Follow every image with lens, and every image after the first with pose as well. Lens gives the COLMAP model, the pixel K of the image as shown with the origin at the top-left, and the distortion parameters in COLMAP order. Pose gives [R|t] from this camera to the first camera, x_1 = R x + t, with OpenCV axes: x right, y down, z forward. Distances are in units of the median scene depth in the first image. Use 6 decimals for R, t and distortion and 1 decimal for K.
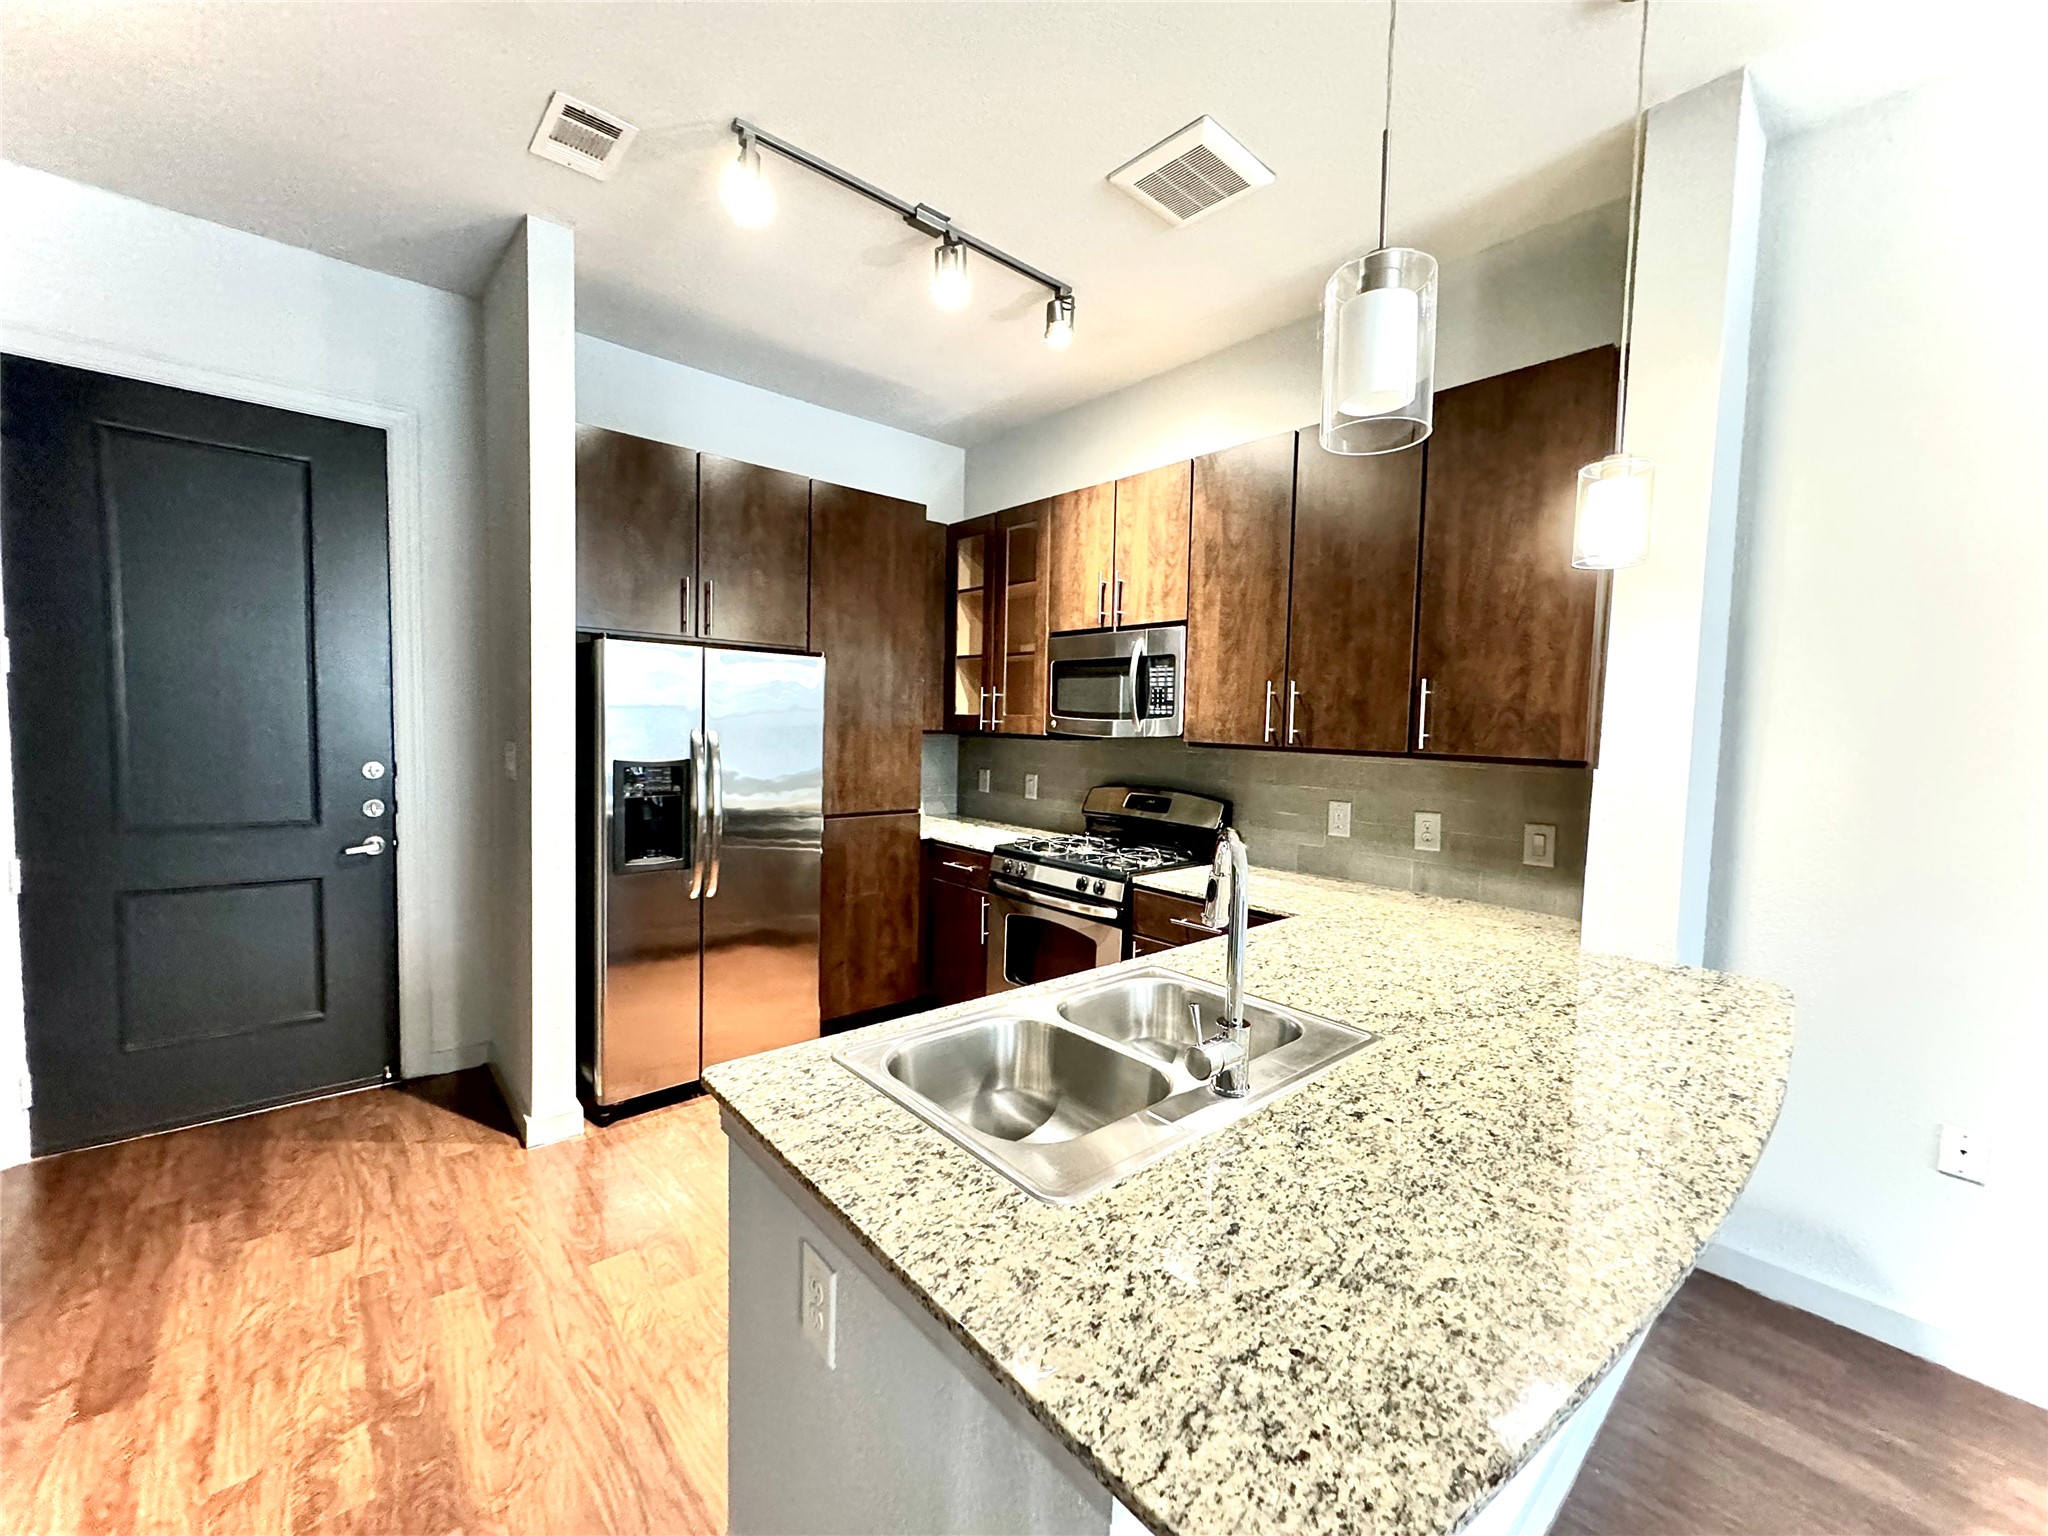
lens RADIAL K [[816.4, 0, 1022.0], [0, 816.4, 769.6], [0, 0, 1]] dist [-0.001923, -0.000024]
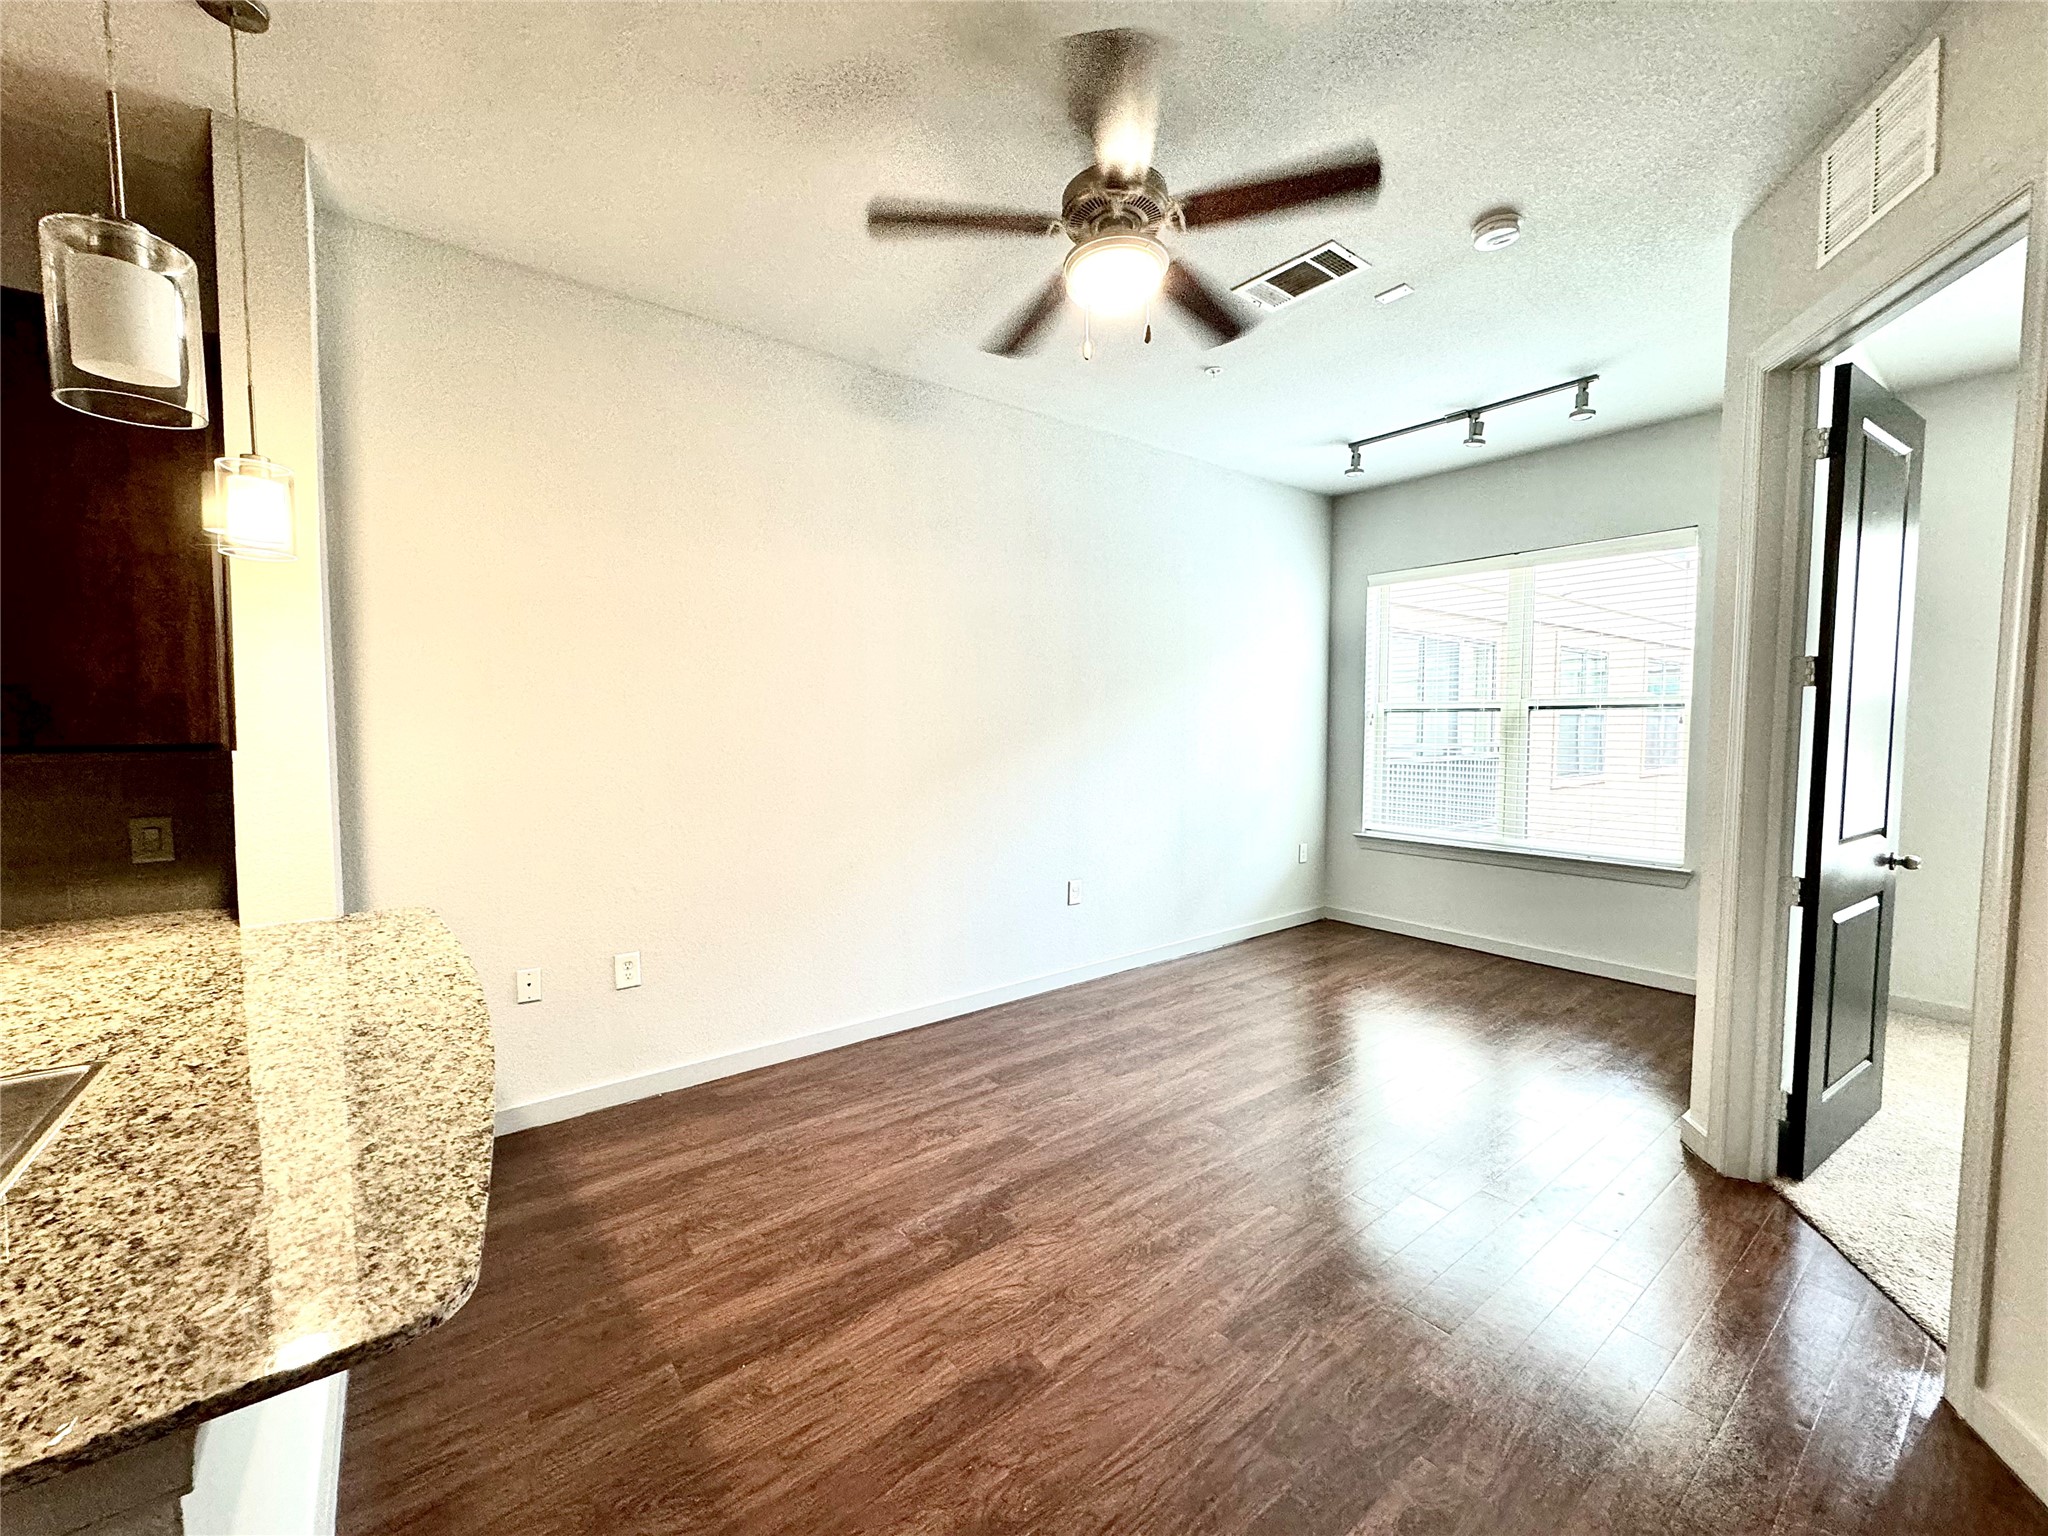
lens RADIAL K [[816.4, 0, 1024.4], [0, 816.4, 768.6], [0, 0, 1]] dist [-0.001923, -0.000024]
pose [[0.066283, -0.084021, 0.994257, -0.429315], [0.063894, 0.994761, 0.079804, 0.006943], [-0.995753, 0.058237, 0.071304, -0.091980]]
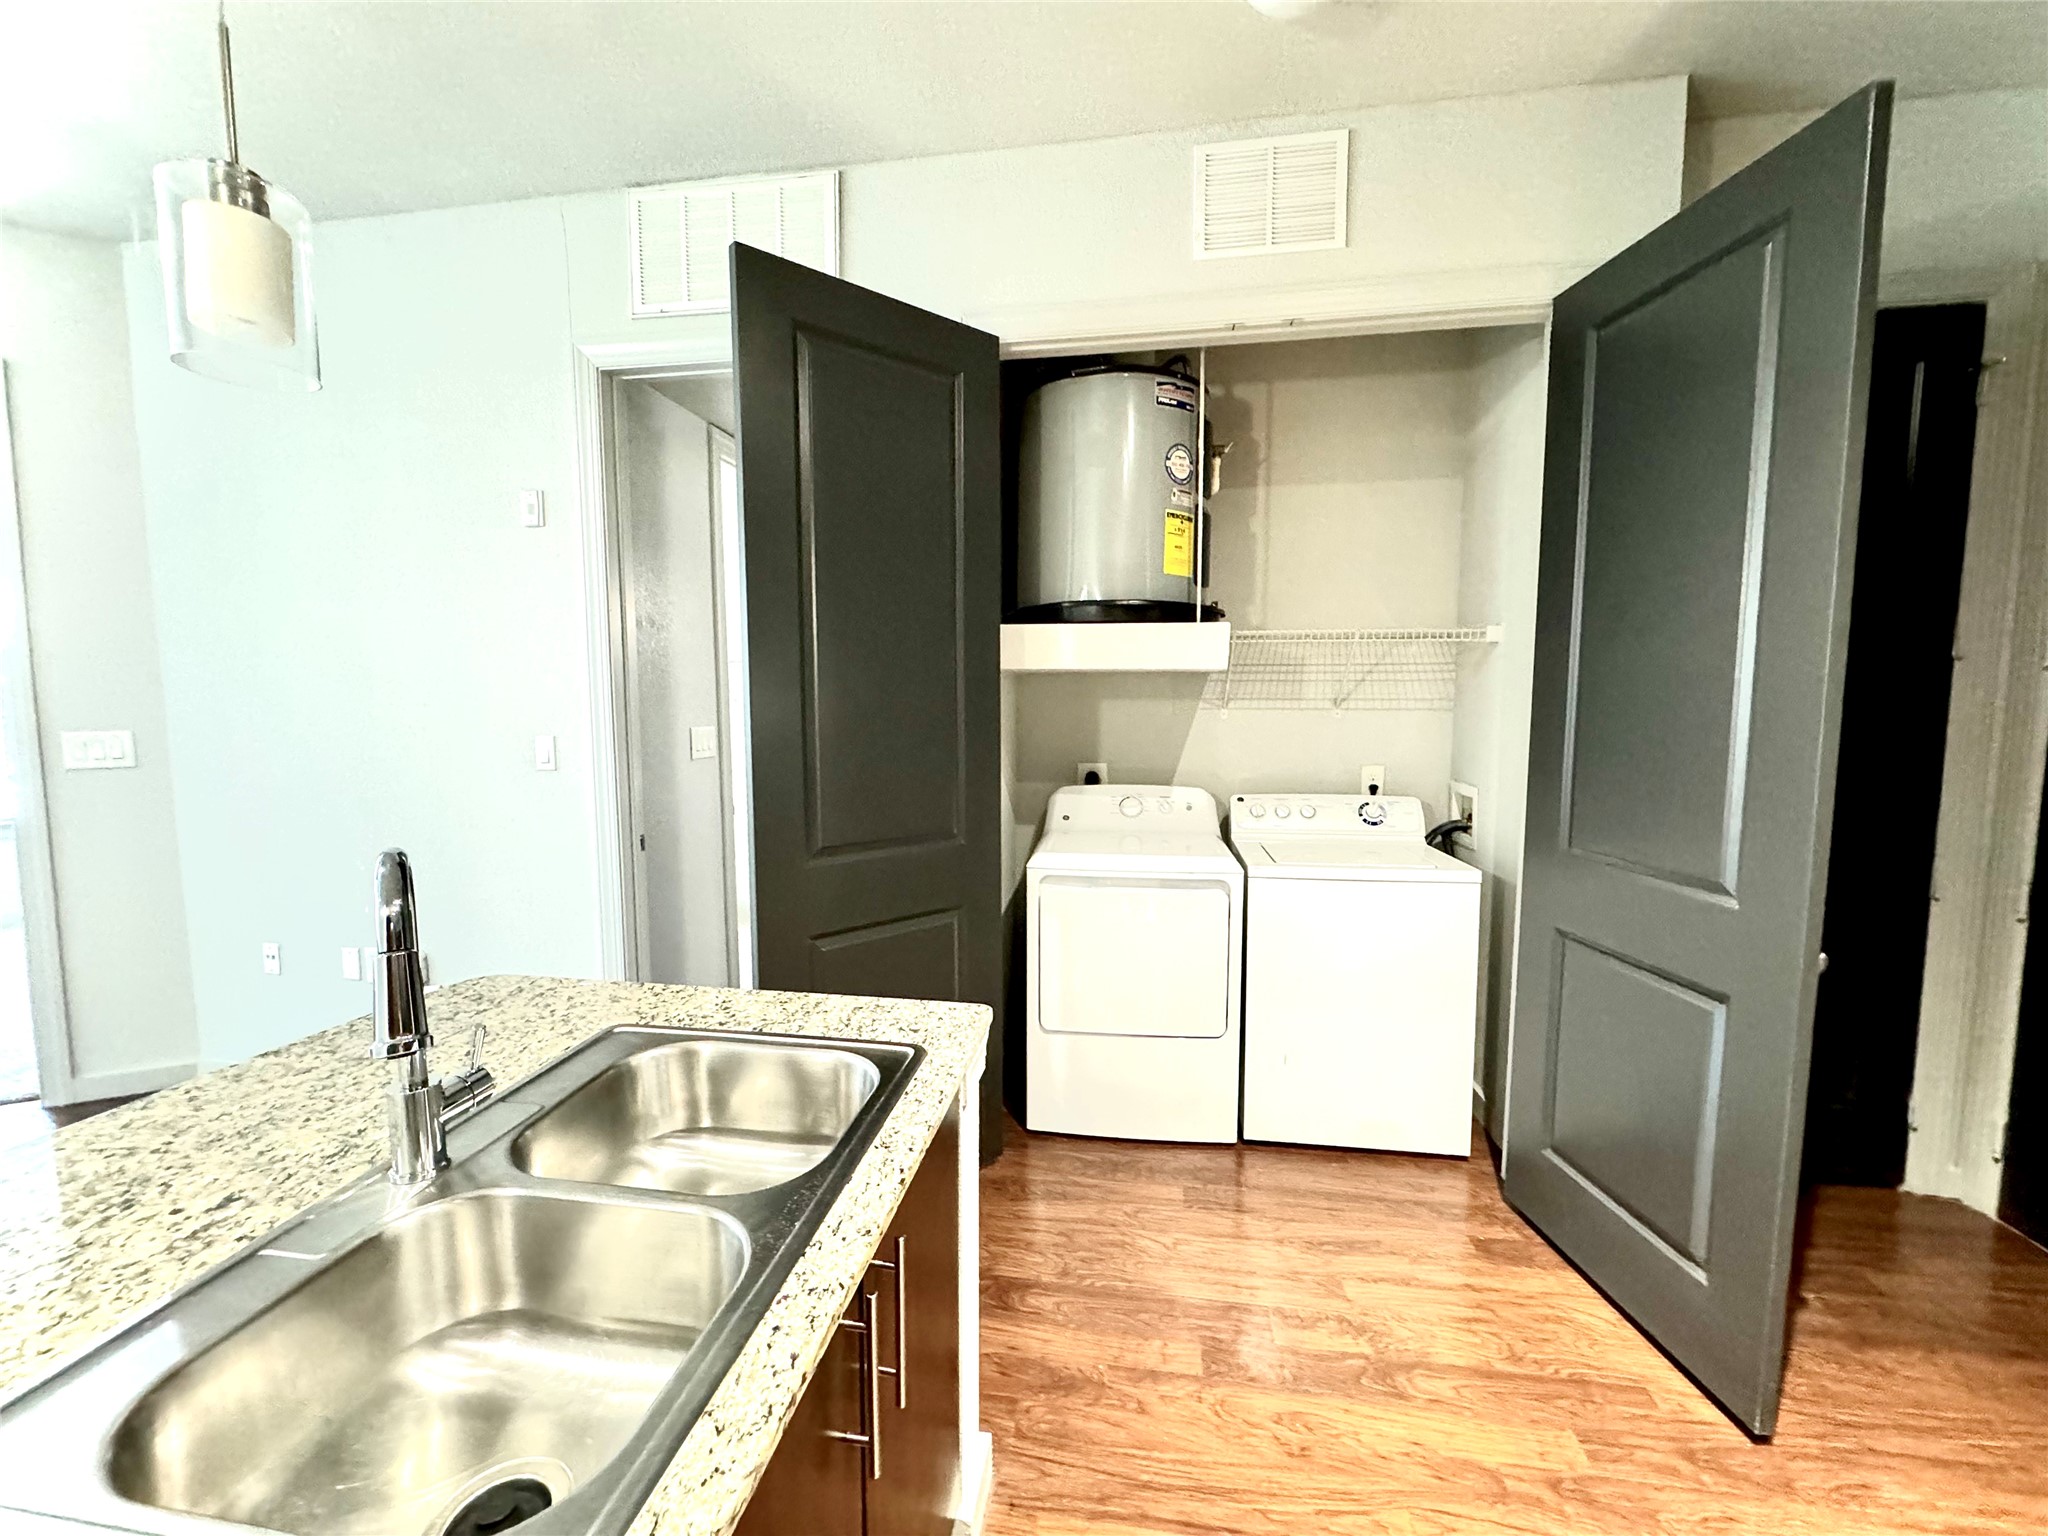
lens RADIAL K [[816.4, 0, 1022.3], [0, 816.4, 769.8], [0, 0, 1]] dist [-0.001923, -0.000024]
pose [[-0.768663, 0.034408, -0.638728, 0.312917], [-0.058351, 0.990617, 0.123586, -0.109919], [0.636987, 0.132266, -0.759443, 1.988434]]
